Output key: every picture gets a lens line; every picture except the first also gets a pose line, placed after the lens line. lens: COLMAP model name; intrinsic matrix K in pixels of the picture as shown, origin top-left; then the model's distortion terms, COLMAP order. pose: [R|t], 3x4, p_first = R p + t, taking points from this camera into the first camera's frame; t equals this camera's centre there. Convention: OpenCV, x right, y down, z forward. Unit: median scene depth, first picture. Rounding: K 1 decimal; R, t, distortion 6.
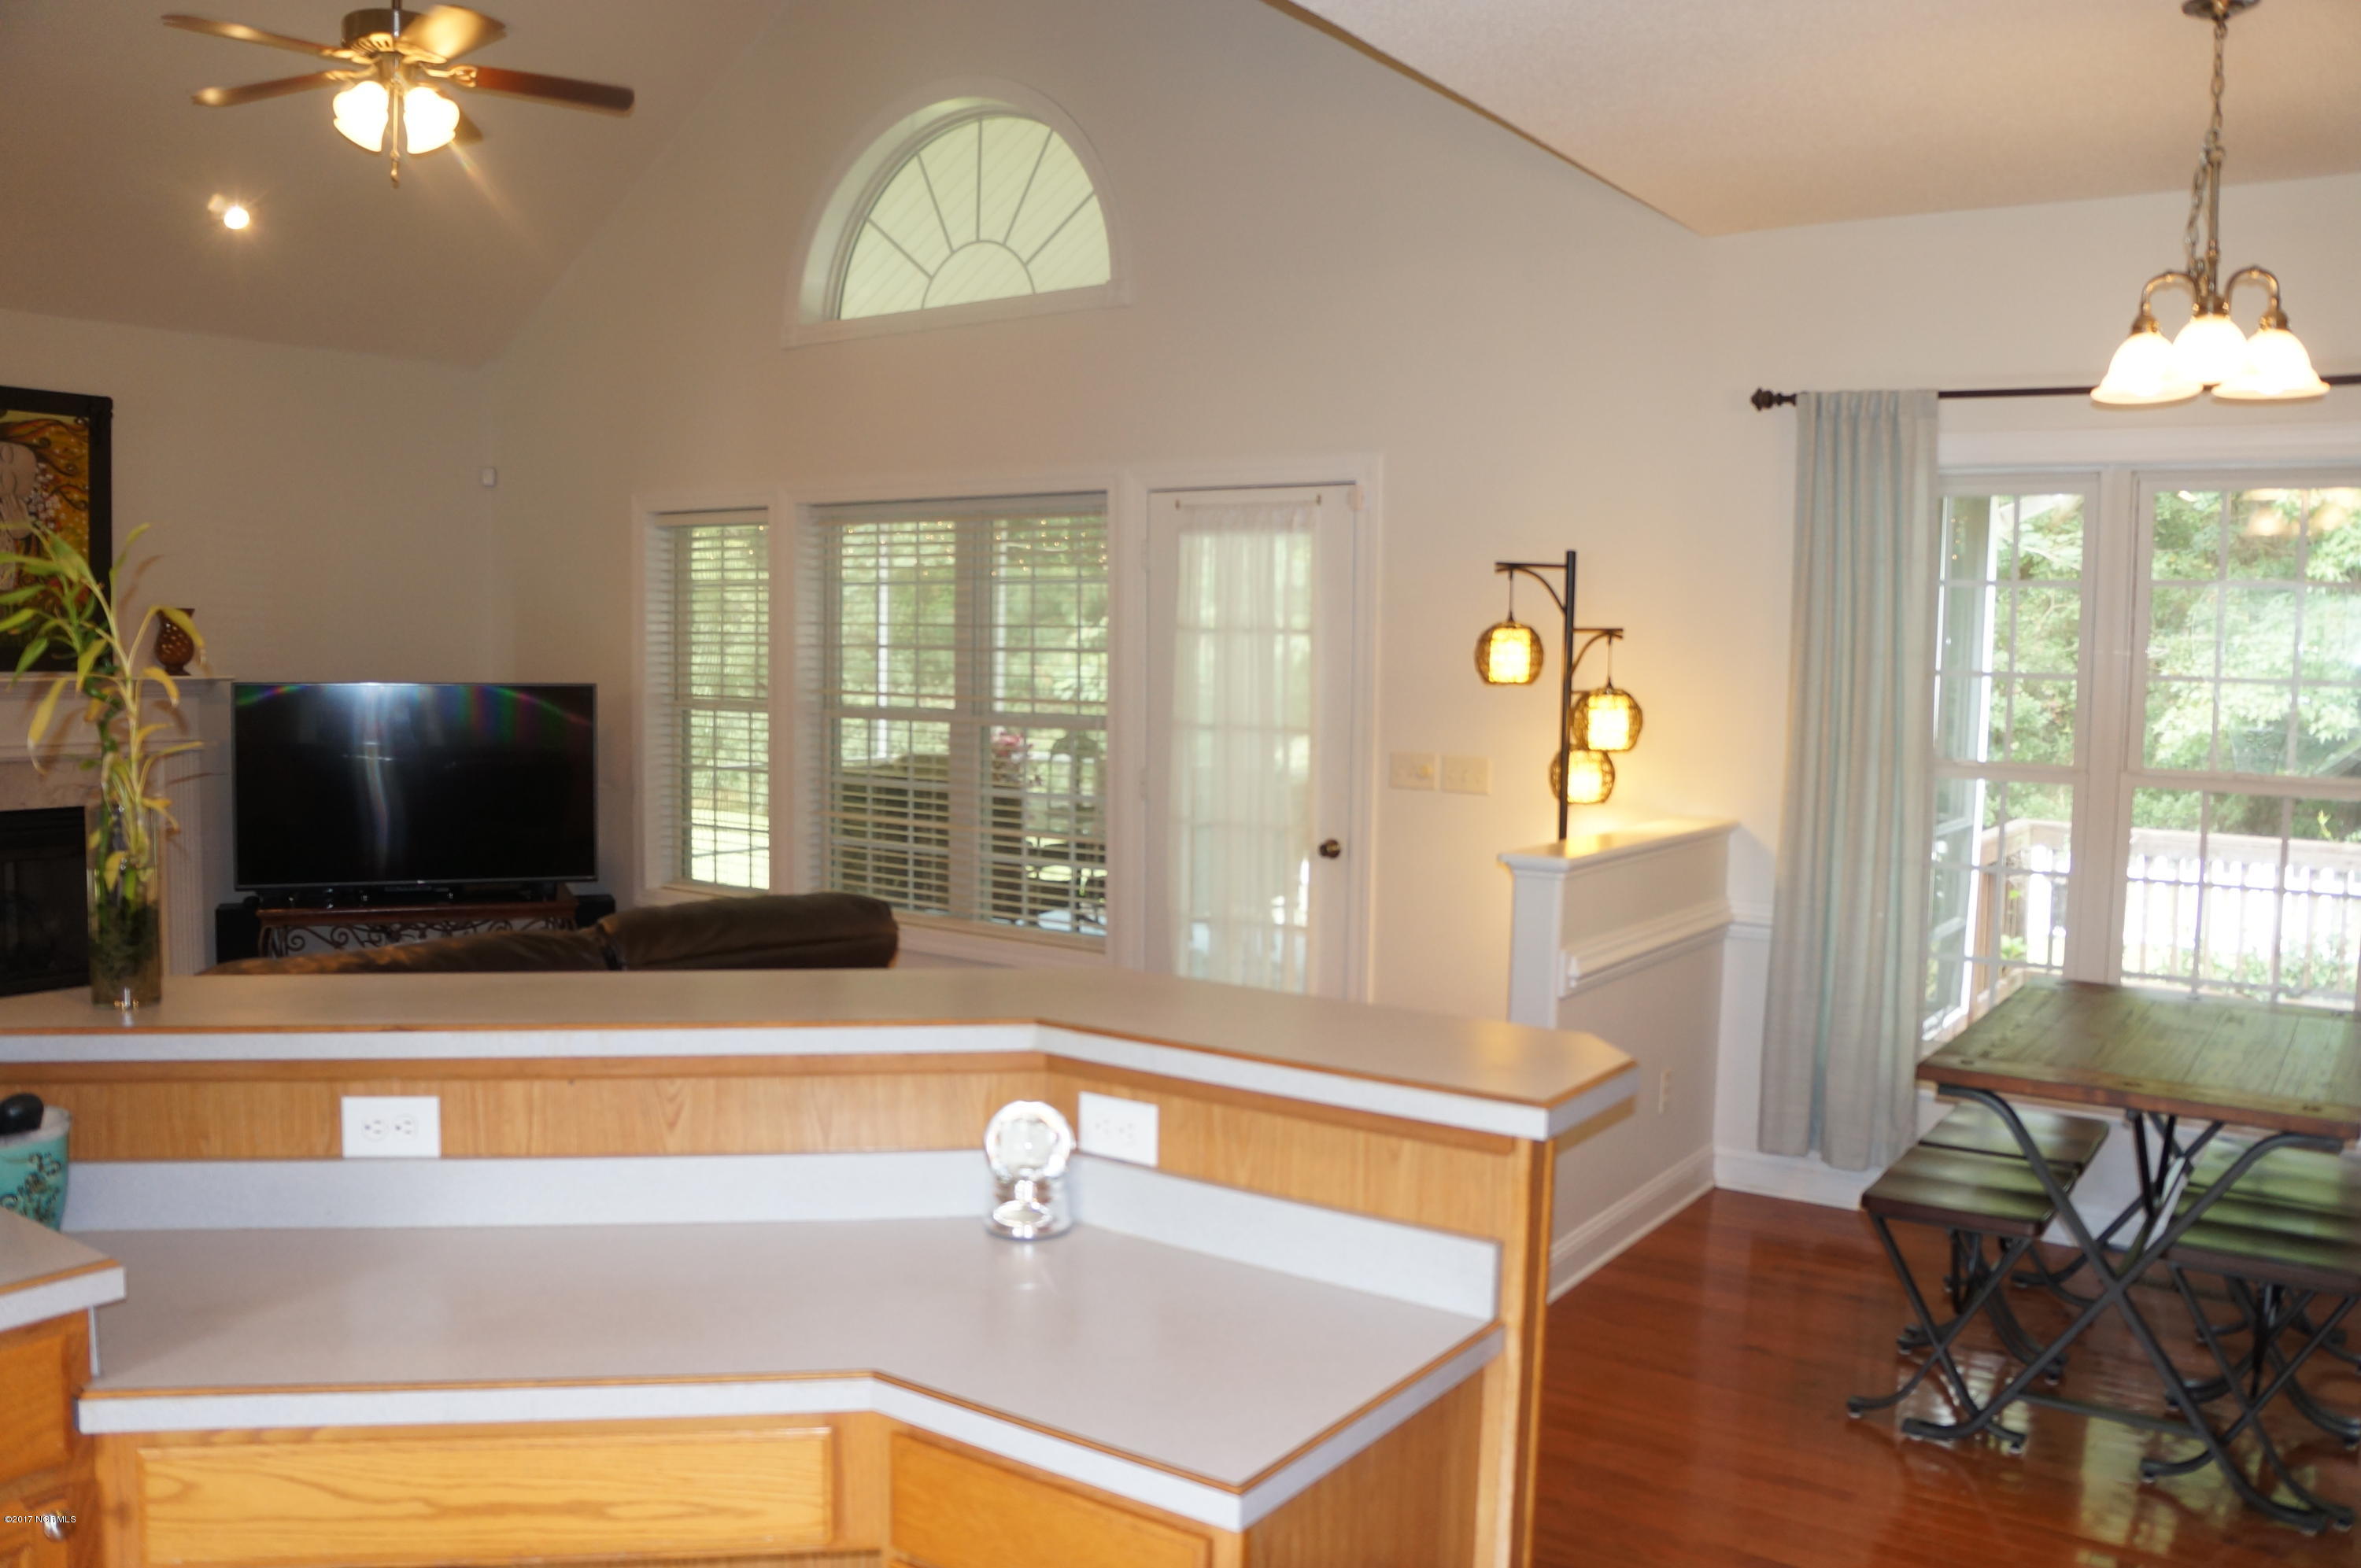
lens RADIAL K [[1893.6, 0, 1180.5], [0, 1893.6, 784.0], [0, 0, 1]] dist [-0.184407, 0.151285]
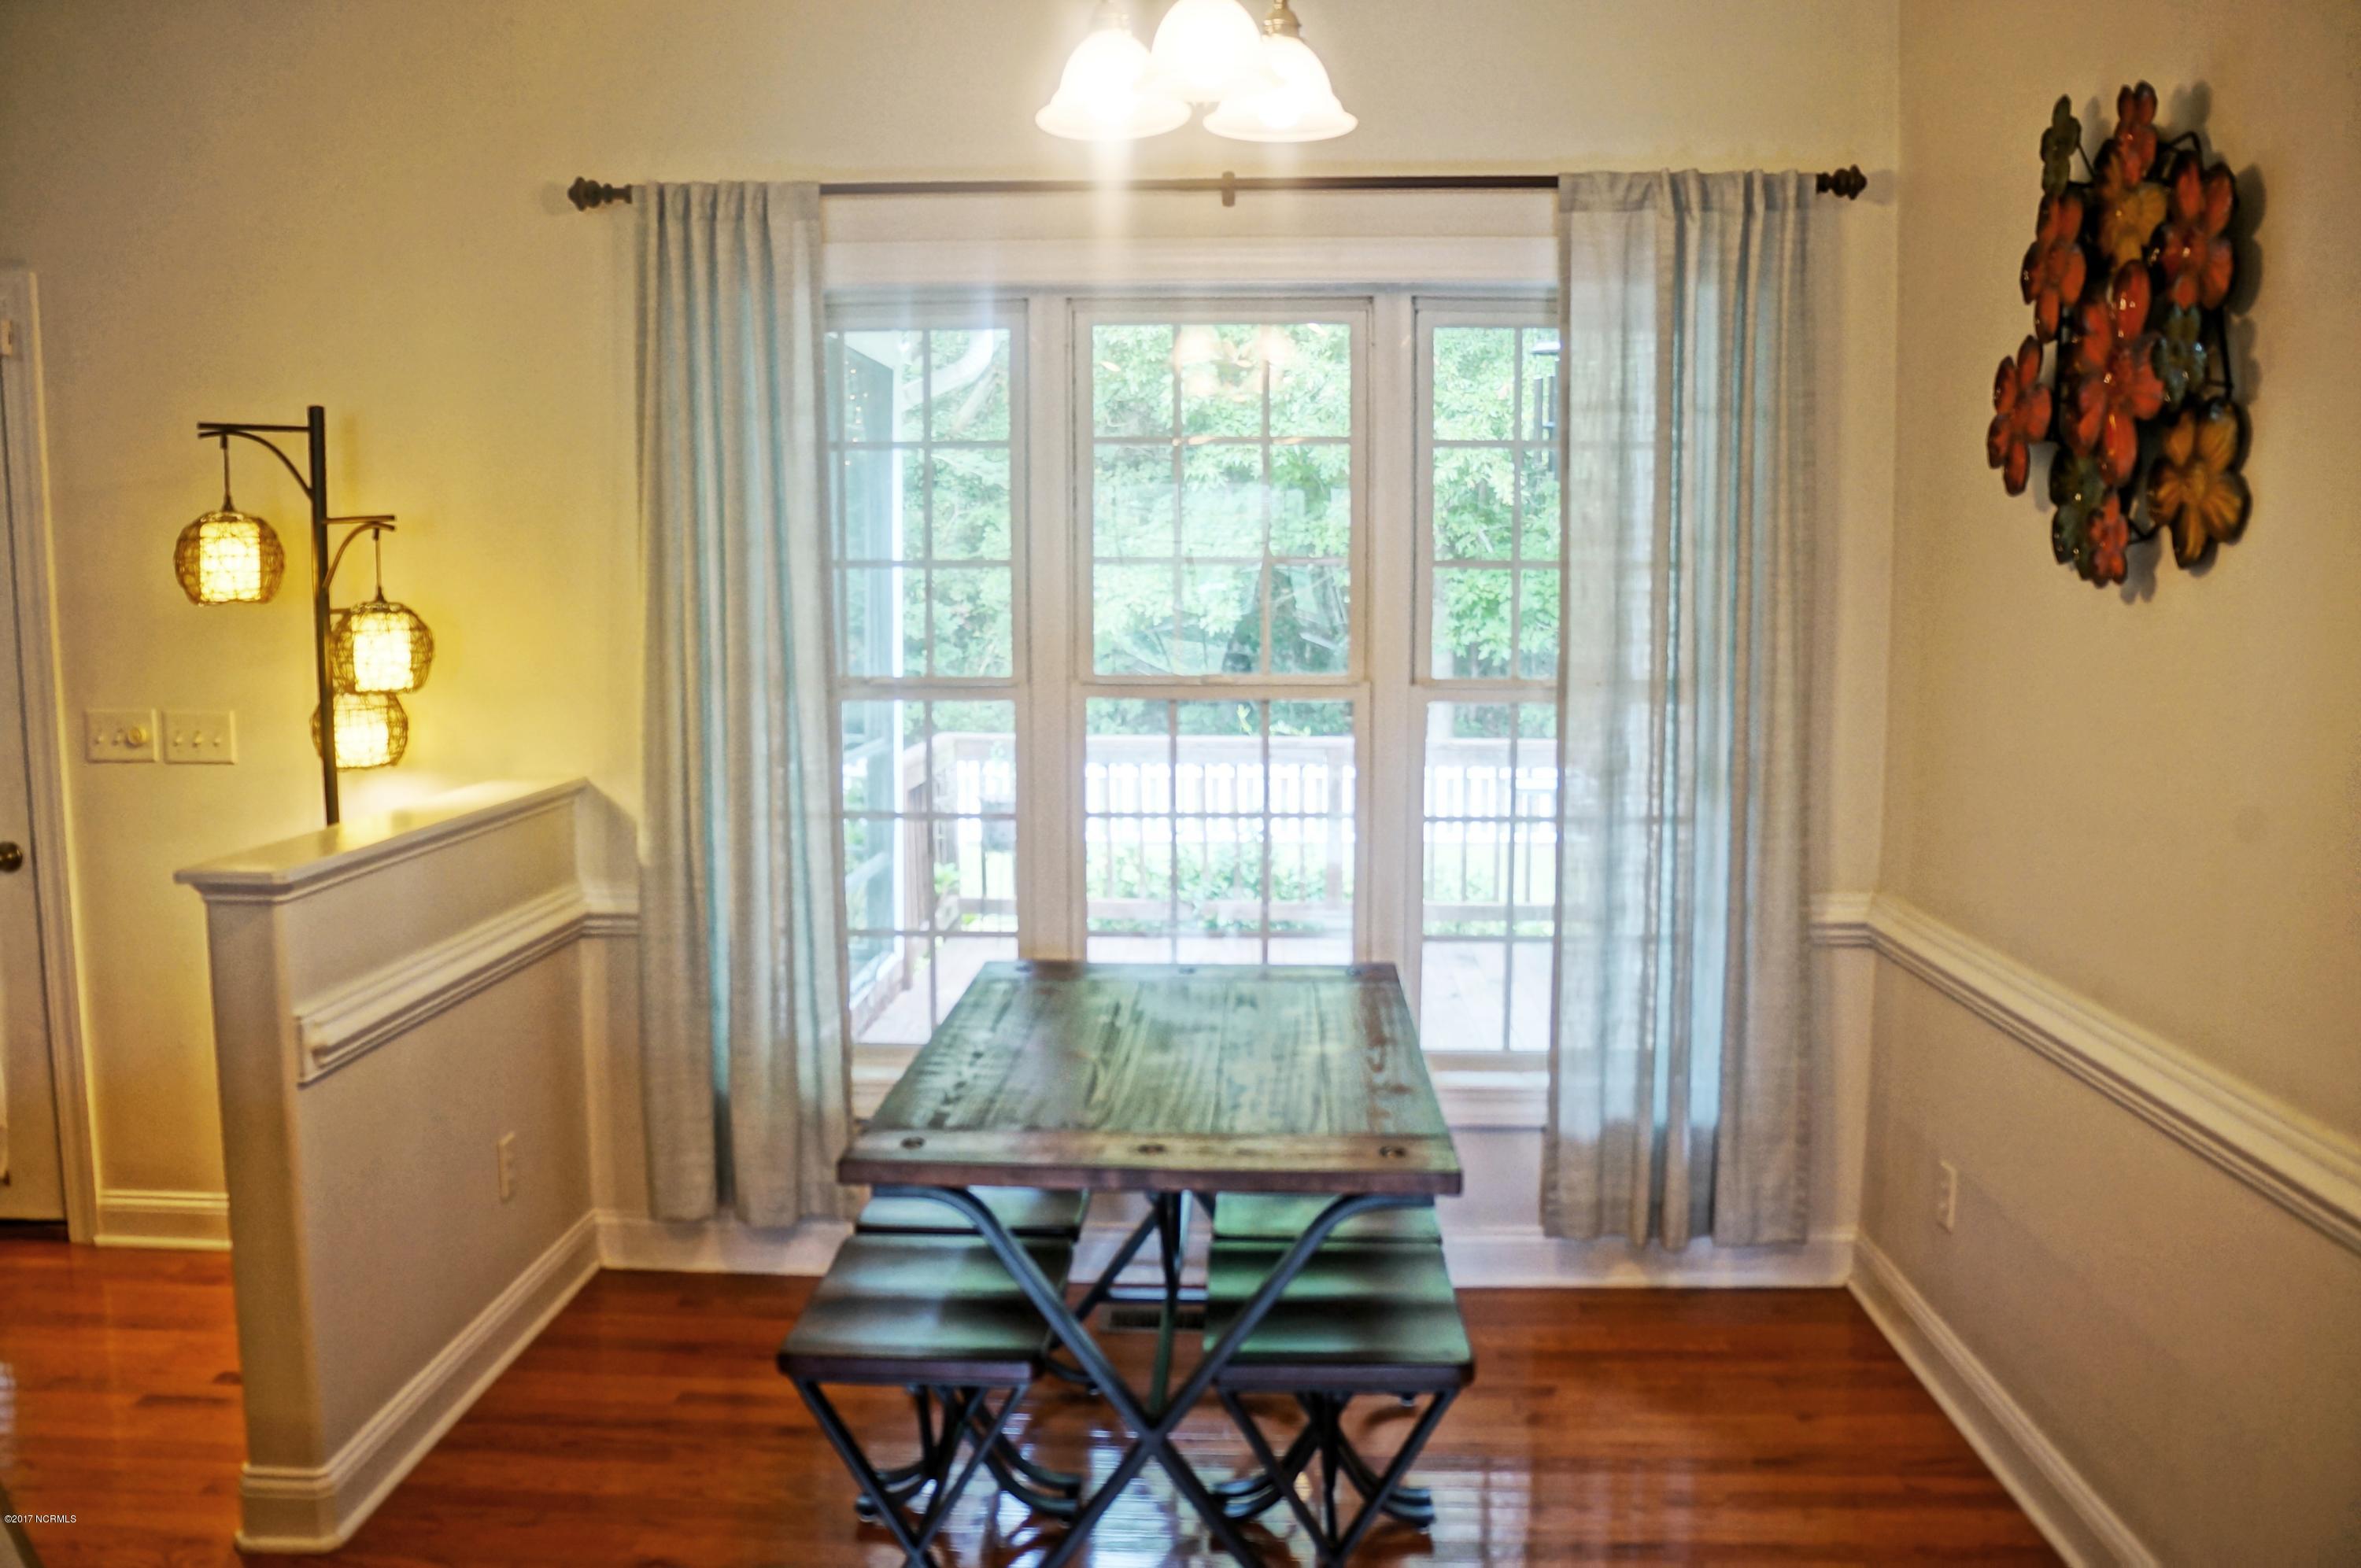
lens RADIAL K [[1893.6, 0, 1180.5], [0, 1893.6, 784.0], [0, 0, 1]] dist [-0.184407, 0.151285]
pose [[0.846058, -0.079201, 0.527175, 0.113425], [0.057118, 0.996677, 0.058071, -0.006680], [-0.530022, -0.019020, 0.847770, 0.260976]]
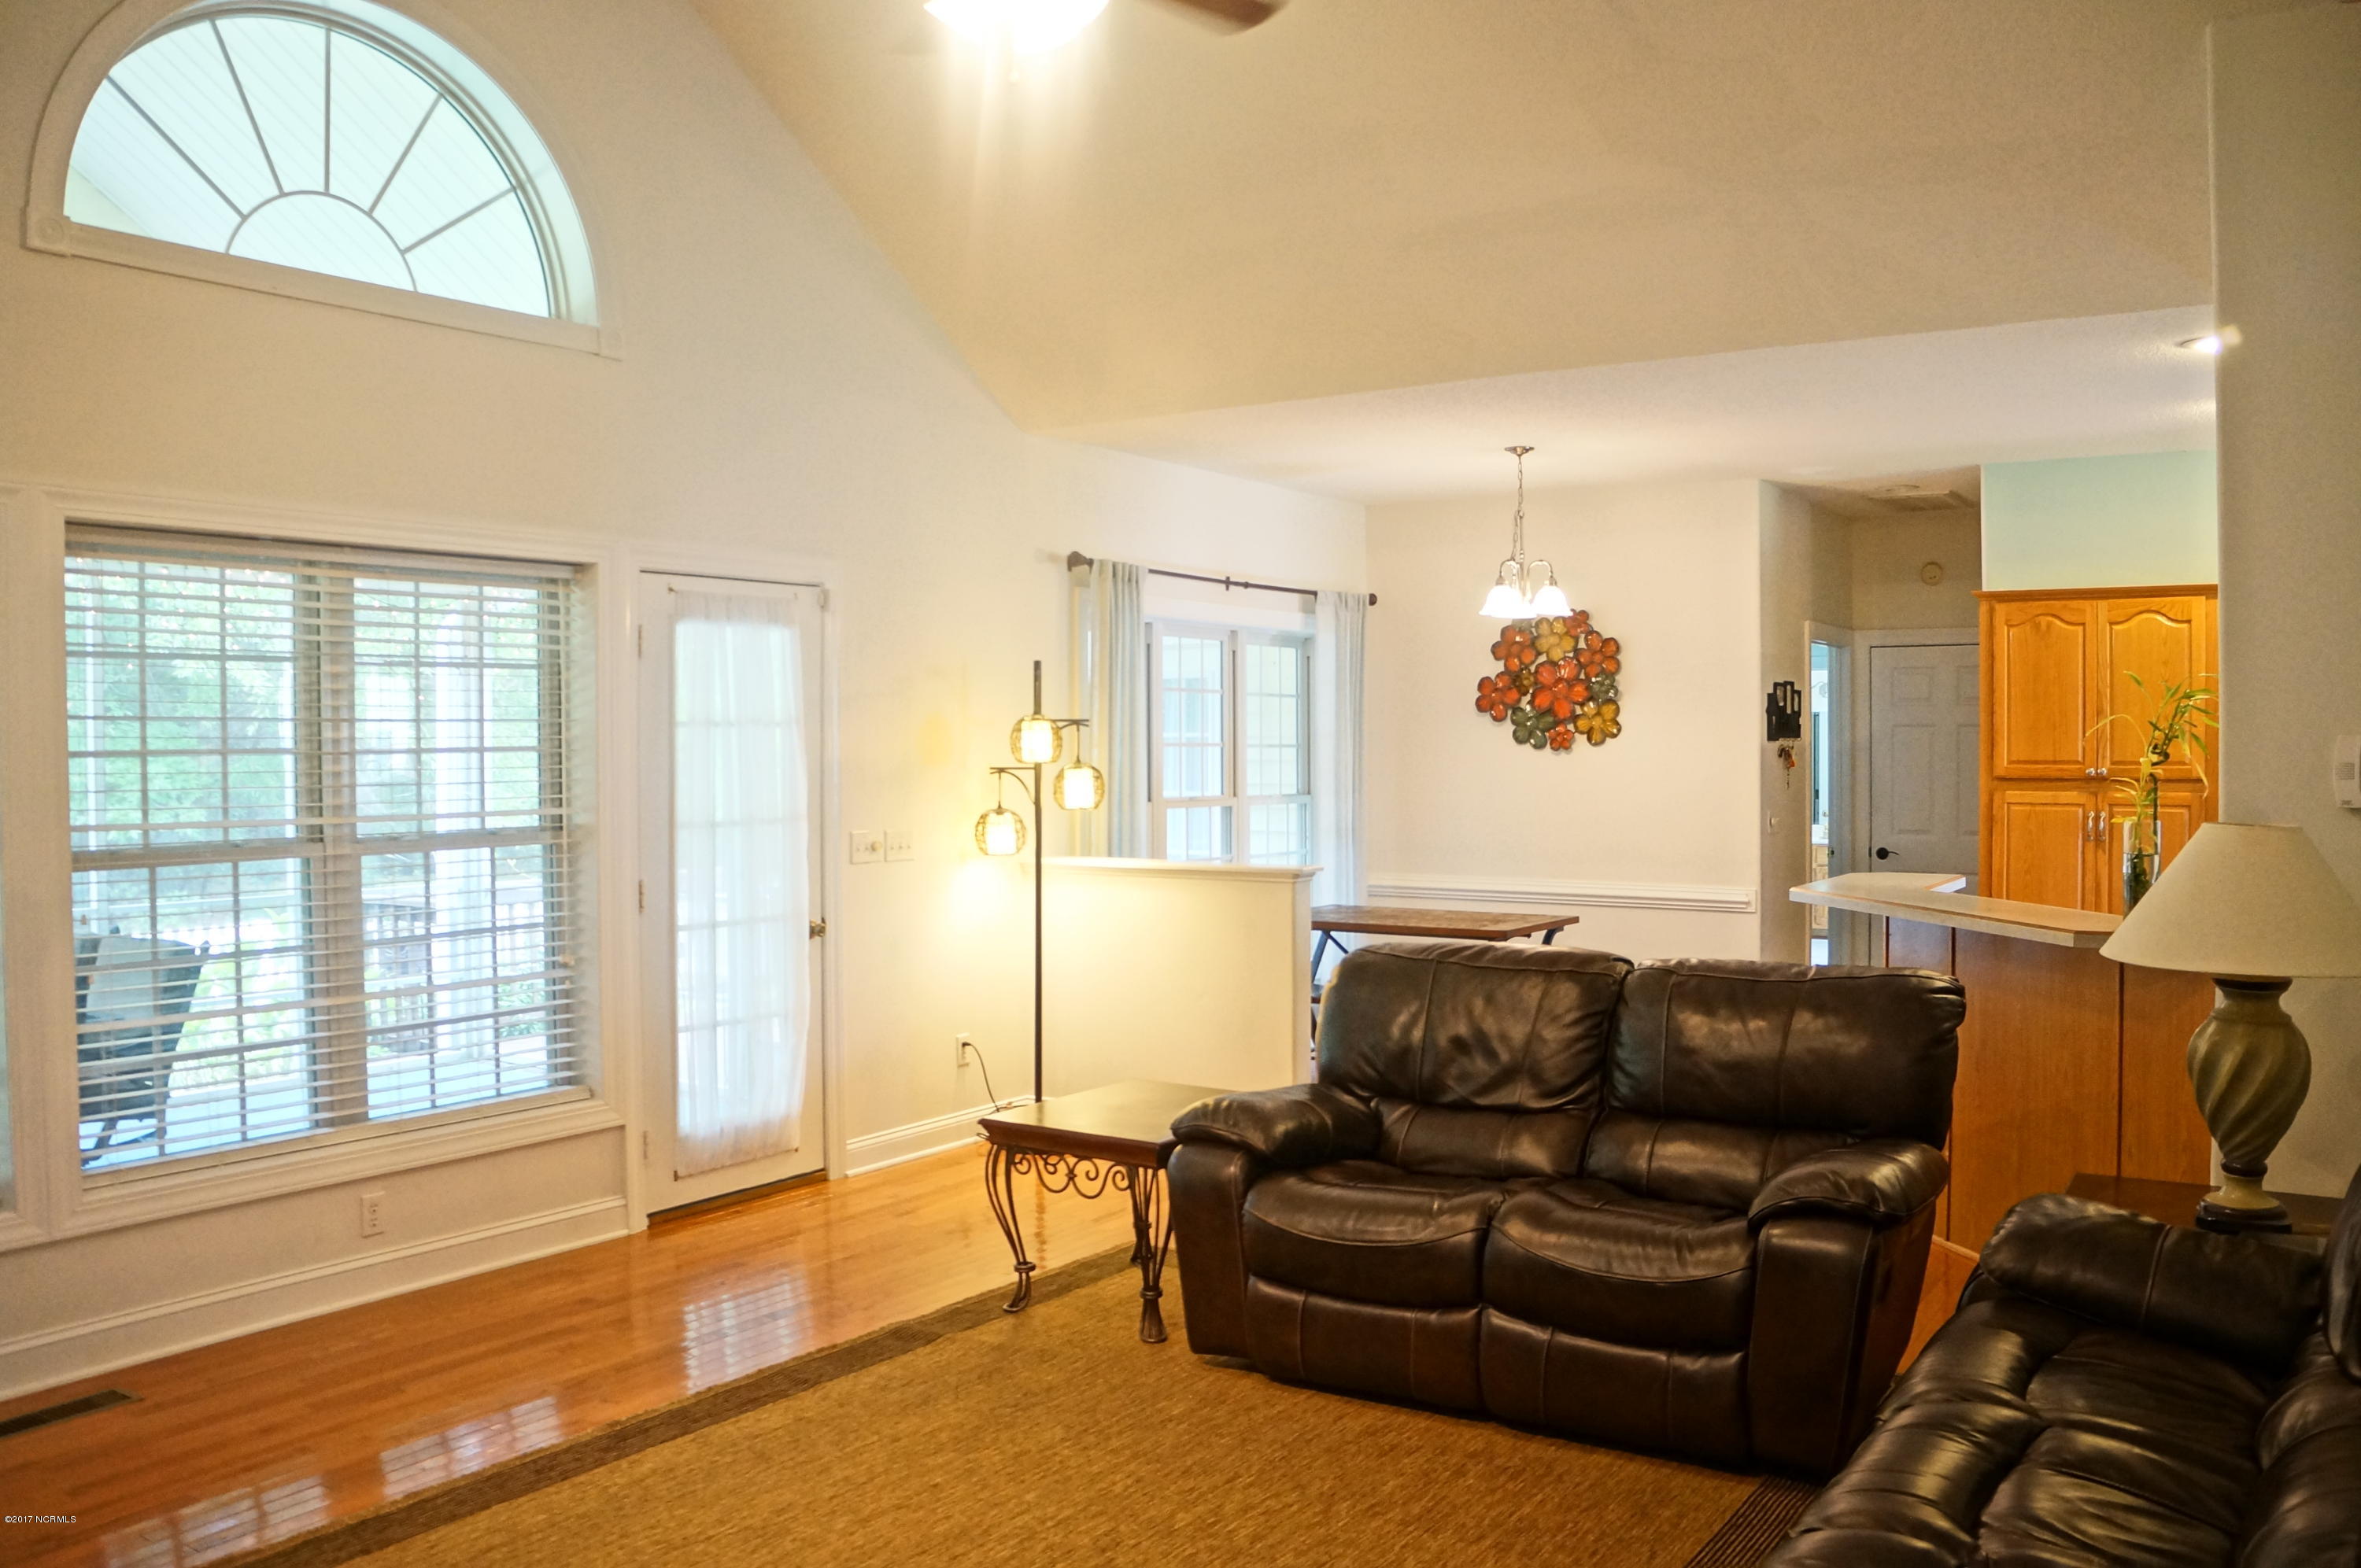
lens RADIAL K [[1882.6, 0, 1146.1], [0, 1882.6, 766.0], [0, 0, 1]] dist [-0.189126, 0.140026]
pose [[-0.025283, -0.031859, 0.999173, -1.128330], [0.078055, 0.996378, 0.033745, -0.090311], [-0.996628, 0.078843, -0.022705, 0.971381]]
